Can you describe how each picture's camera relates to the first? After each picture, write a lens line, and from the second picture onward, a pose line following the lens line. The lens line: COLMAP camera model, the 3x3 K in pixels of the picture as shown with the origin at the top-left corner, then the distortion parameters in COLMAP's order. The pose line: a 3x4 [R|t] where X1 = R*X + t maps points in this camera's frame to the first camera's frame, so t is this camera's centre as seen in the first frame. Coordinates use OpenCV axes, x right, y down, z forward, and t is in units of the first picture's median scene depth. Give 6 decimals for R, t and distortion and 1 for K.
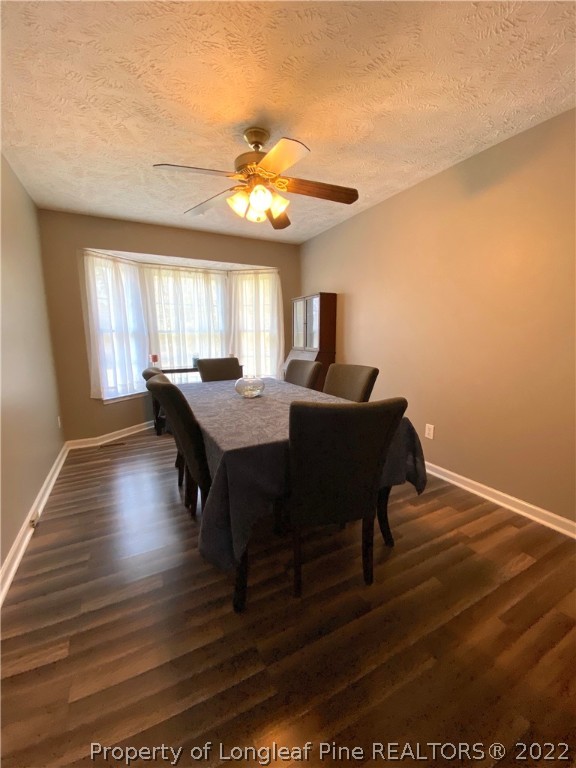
lens RADIAL K [[313.2, 0, 290.7], [0, 313.2, 383.3], [0, 0, 1]] dist [0.001085, -0.005553]
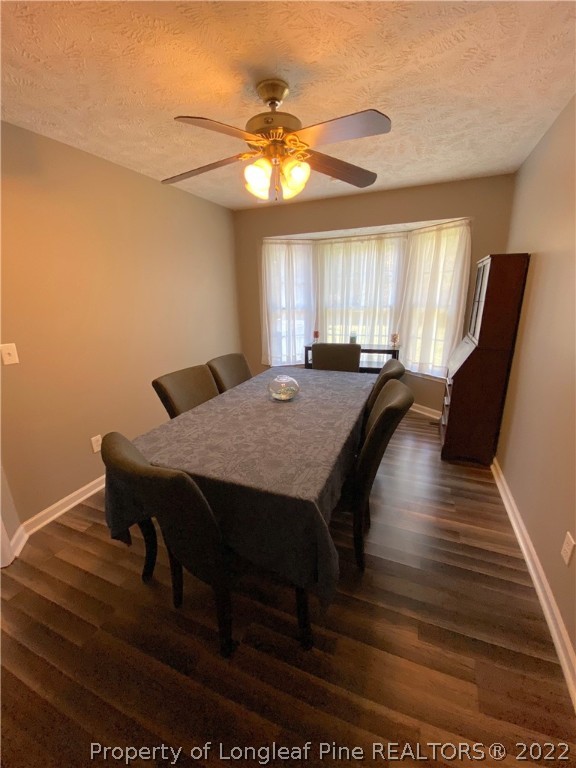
lens RADIAL K [[313.2, 0, 285.3], [0, 313.2, 385.2], [0, 0, 1]] dist [0.001085, -0.005553]
pose [[0.631237, 0.208389, -0.747070, 0.345343], [-0.097767, 0.976924, 0.189896, -0.108080], [0.769403, -0.046831, 0.637045, 0.253174]]
